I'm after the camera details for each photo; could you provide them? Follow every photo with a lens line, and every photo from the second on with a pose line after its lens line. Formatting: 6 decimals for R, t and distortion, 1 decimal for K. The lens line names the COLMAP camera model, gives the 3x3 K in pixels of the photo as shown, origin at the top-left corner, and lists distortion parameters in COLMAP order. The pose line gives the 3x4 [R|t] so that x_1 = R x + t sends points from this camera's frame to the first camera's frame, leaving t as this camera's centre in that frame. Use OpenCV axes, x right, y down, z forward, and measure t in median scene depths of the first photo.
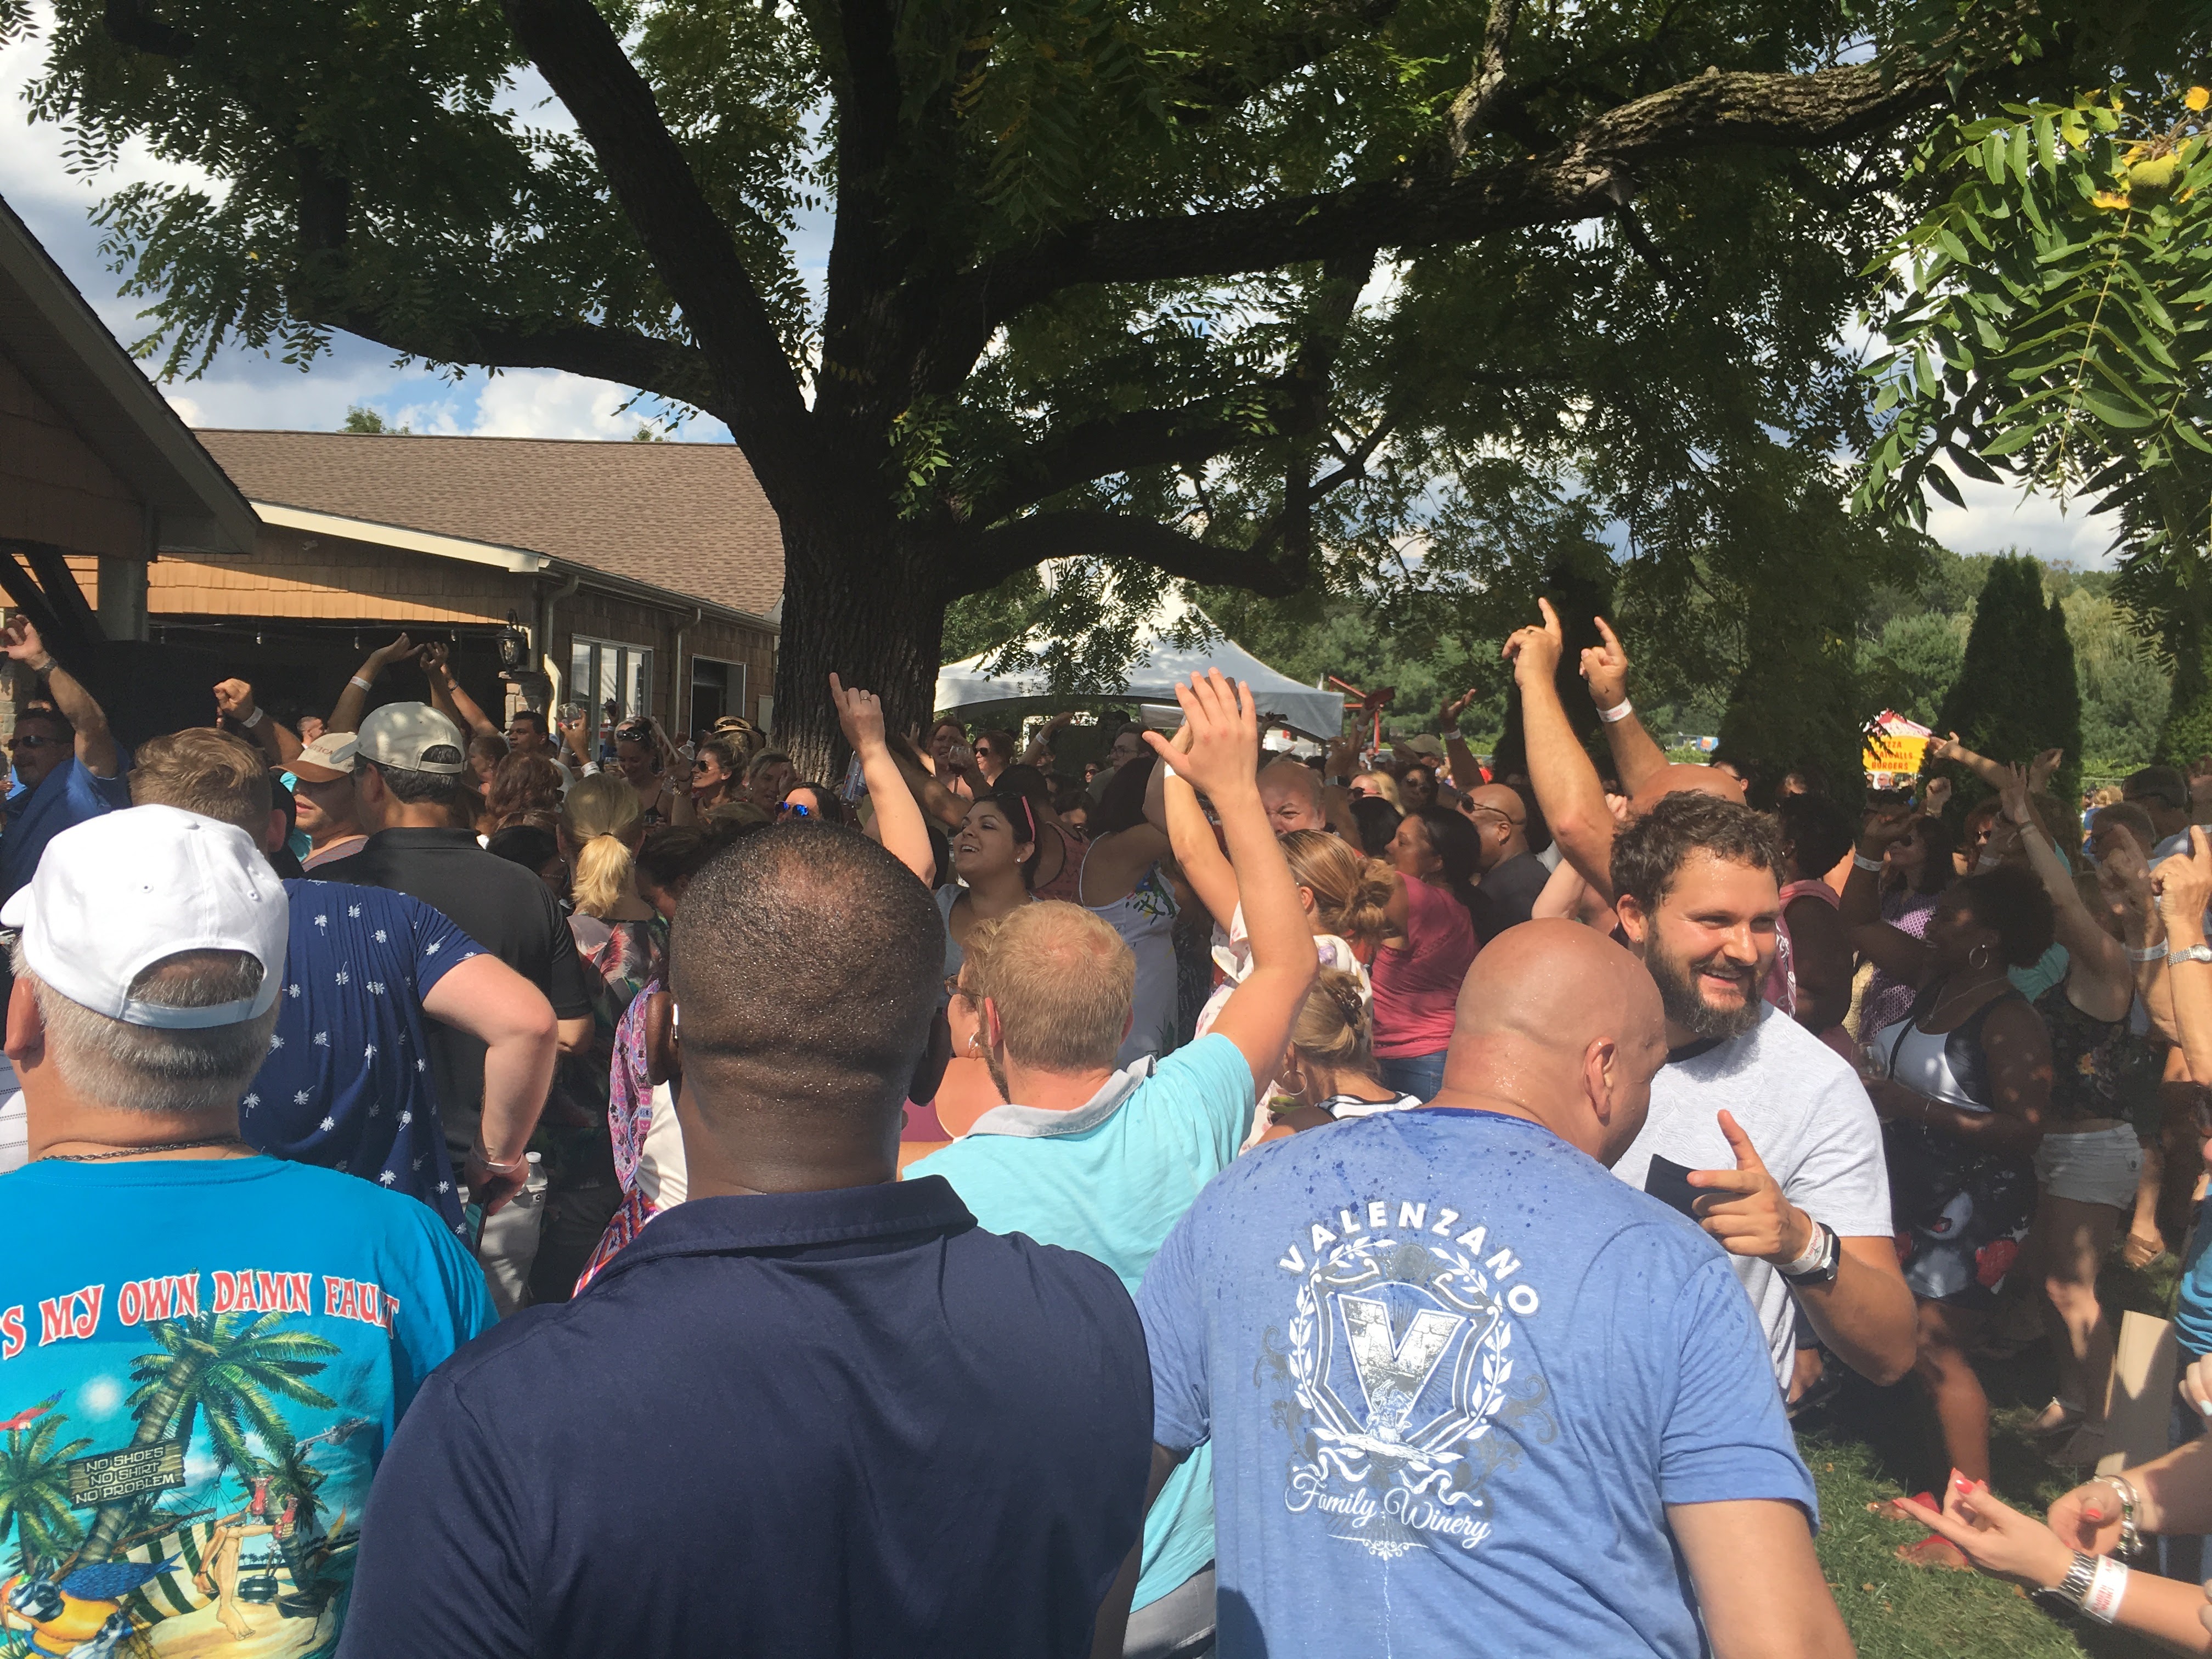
lens RADIAL K [[1904.5, 0, 1085.5], [0, 1904.5, 835.9], [0, 0, 1]] dist [0.072517, -0.090925]
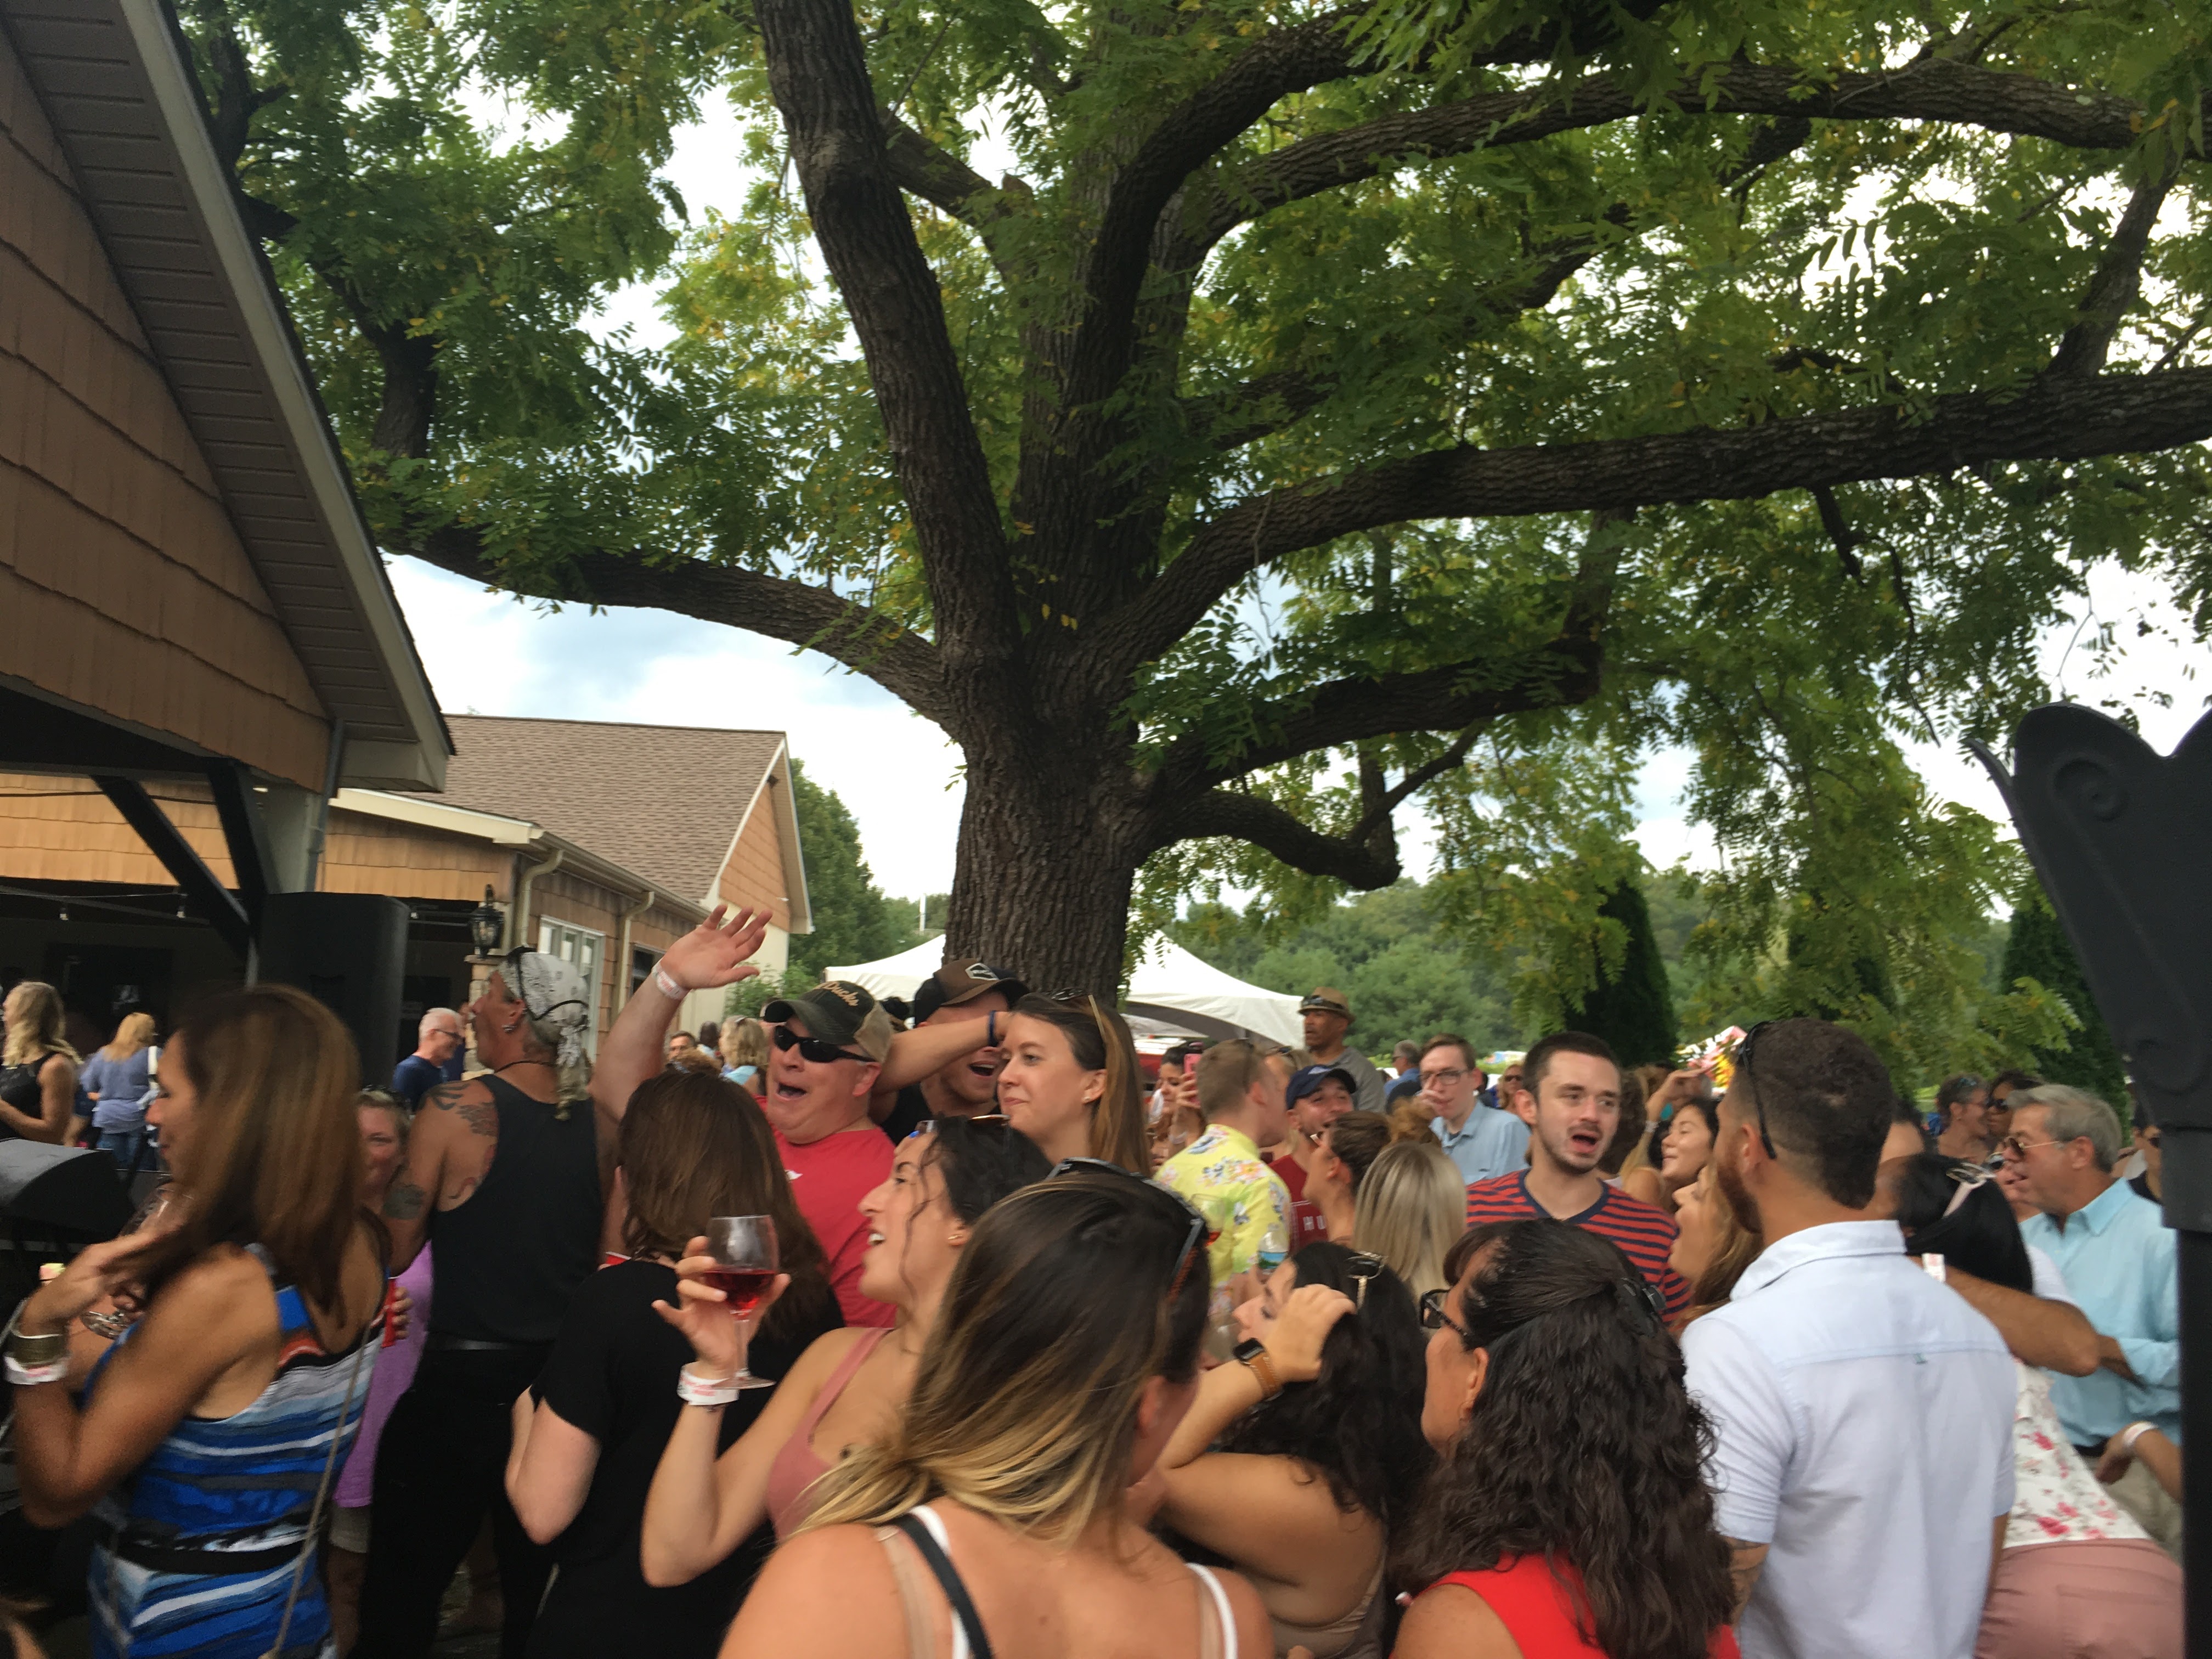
lens RADIAL K [[1904.5, 0, 1094.2], [0, 1904.5, 834.0], [0, 0, 1]] dist [0.072517, -0.090925]
pose [[0.992067, 0.026639, 0.122851, -0.184293], [-0.006658, 0.987052, -0.160263, -0.003127], [-0.125530, 0.158174, 0.979399, 0.134658]]
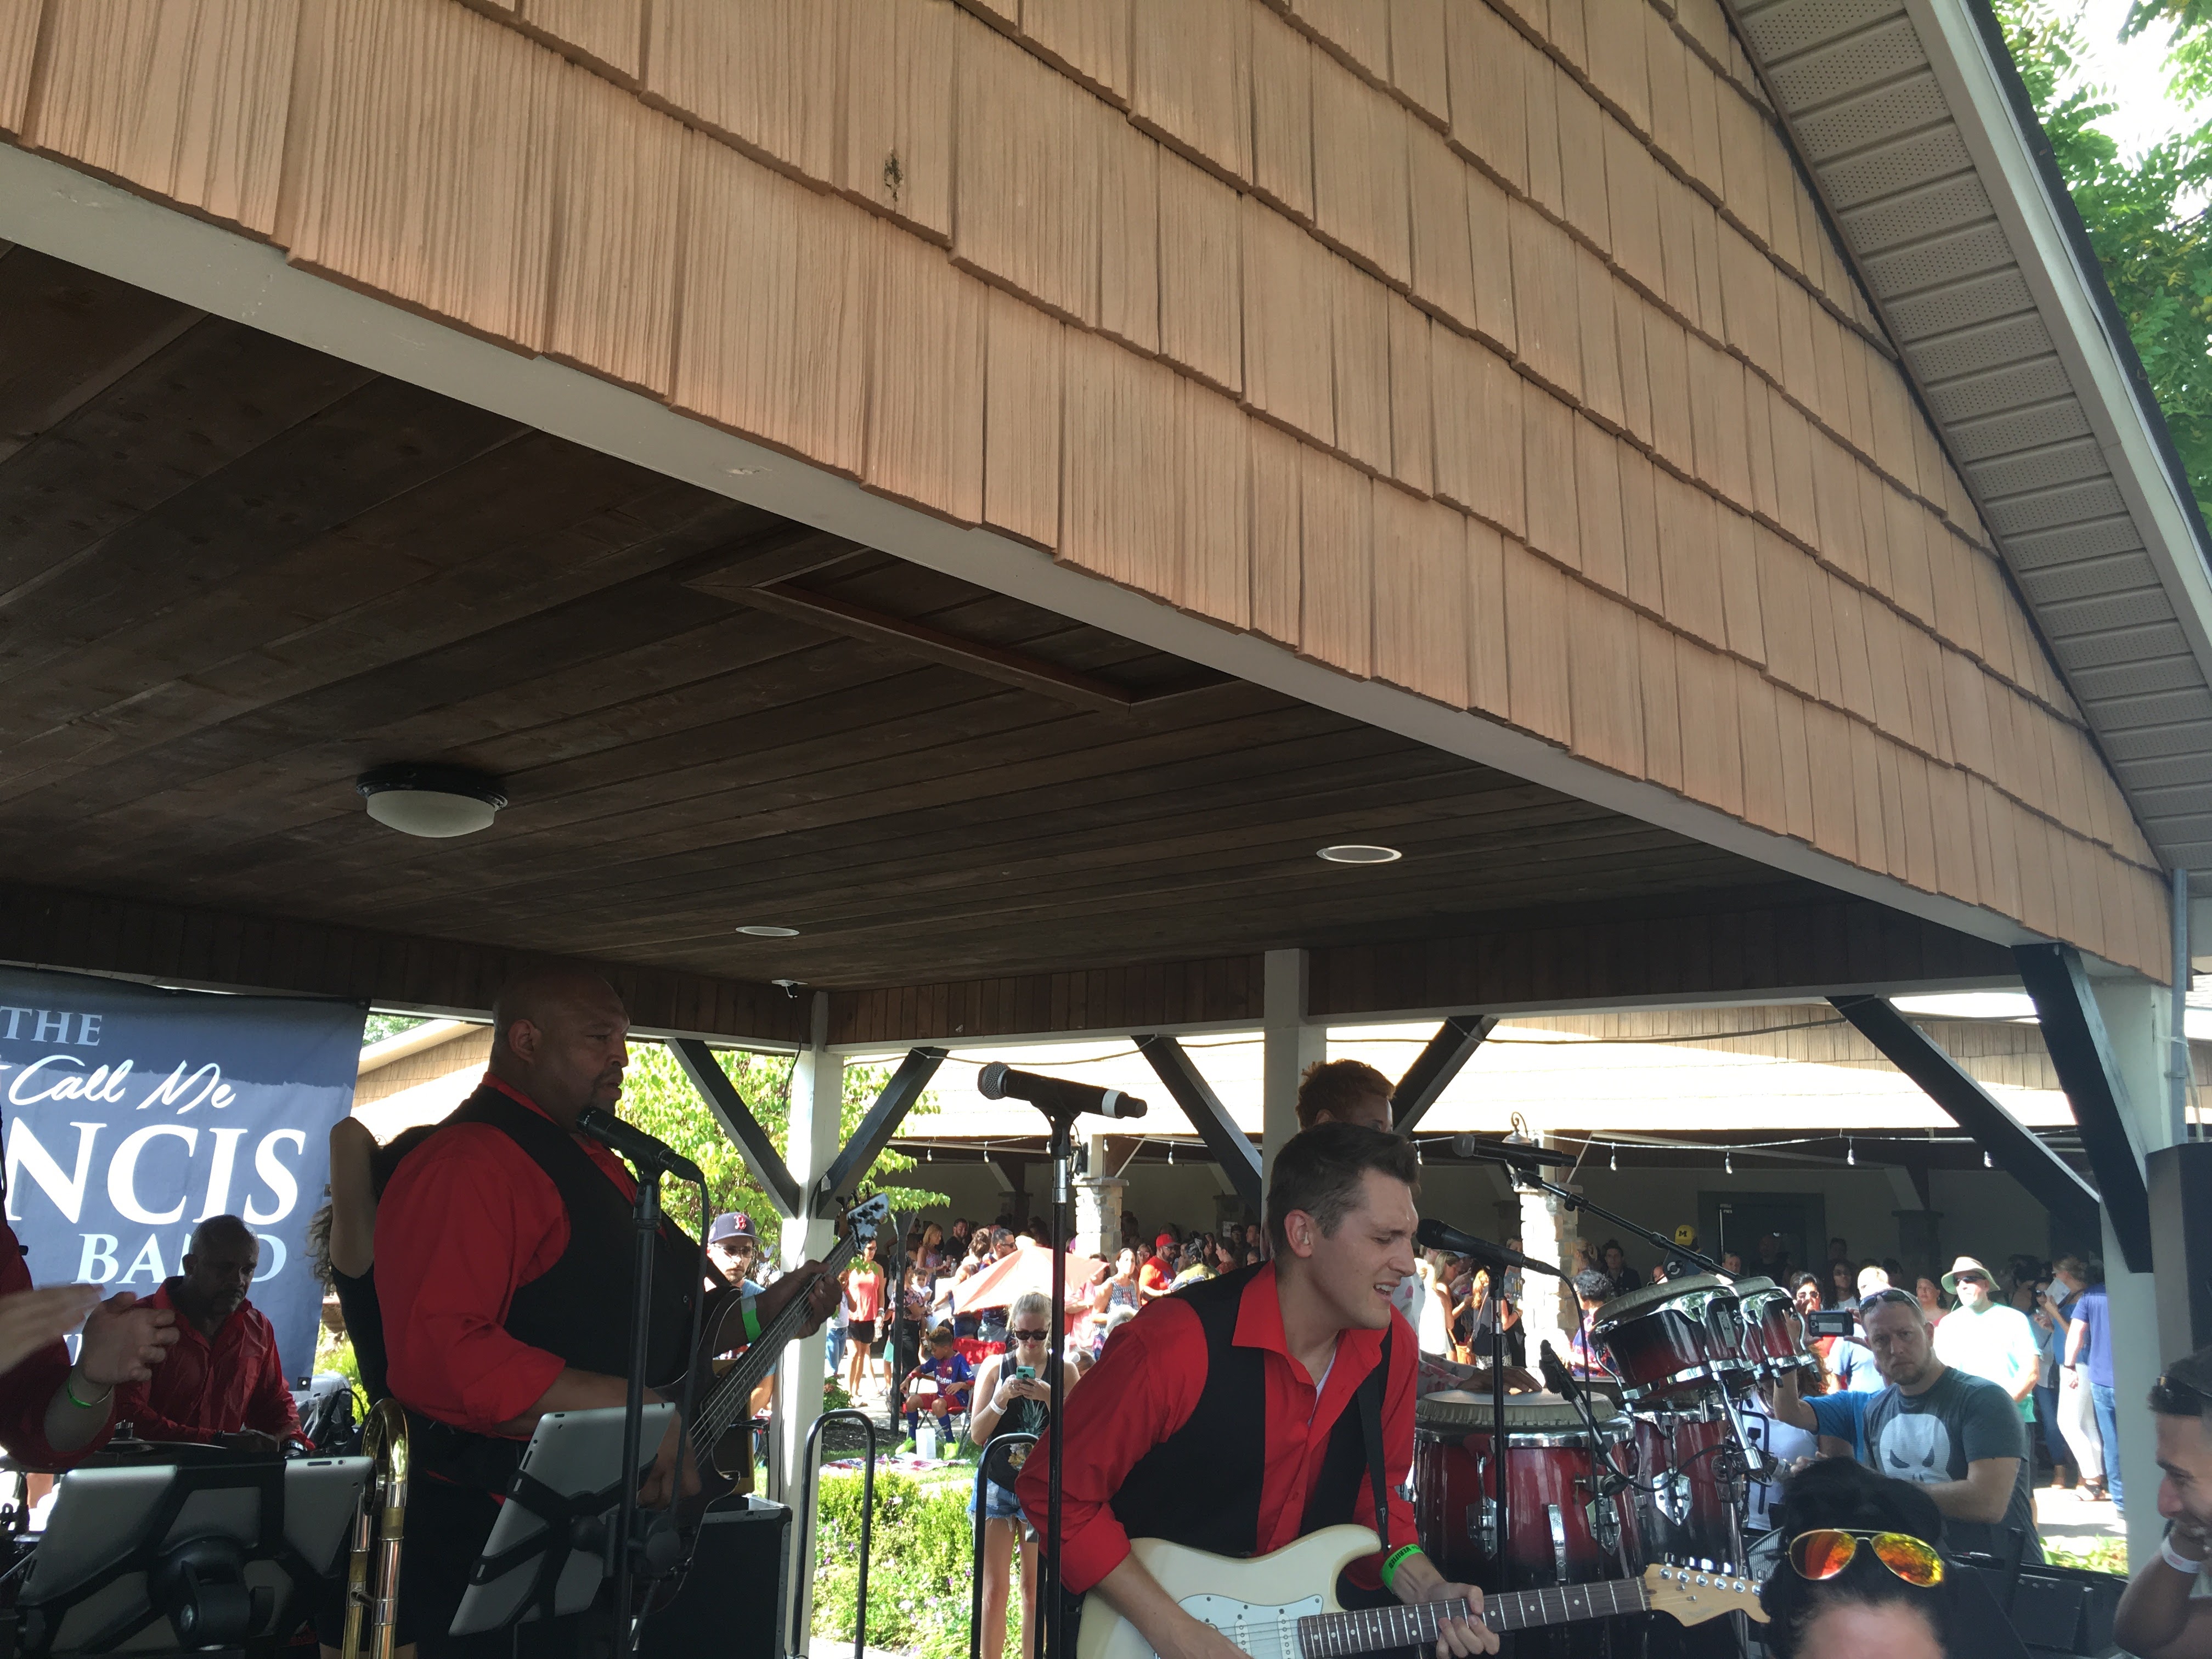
lens RADIAL K [[1904.5, 0, 1100.7], [0, 1904.5, 818.2], [0, 0, 1]] dist [0.072517, -0.090925]
pose [[0.790787, -0.139932, -0.595882, -0.269244], [-0.030033, 0.963474, -0.266111, -0.027765], [0.611354, 0.228334, 0.757700, 0.285977]]
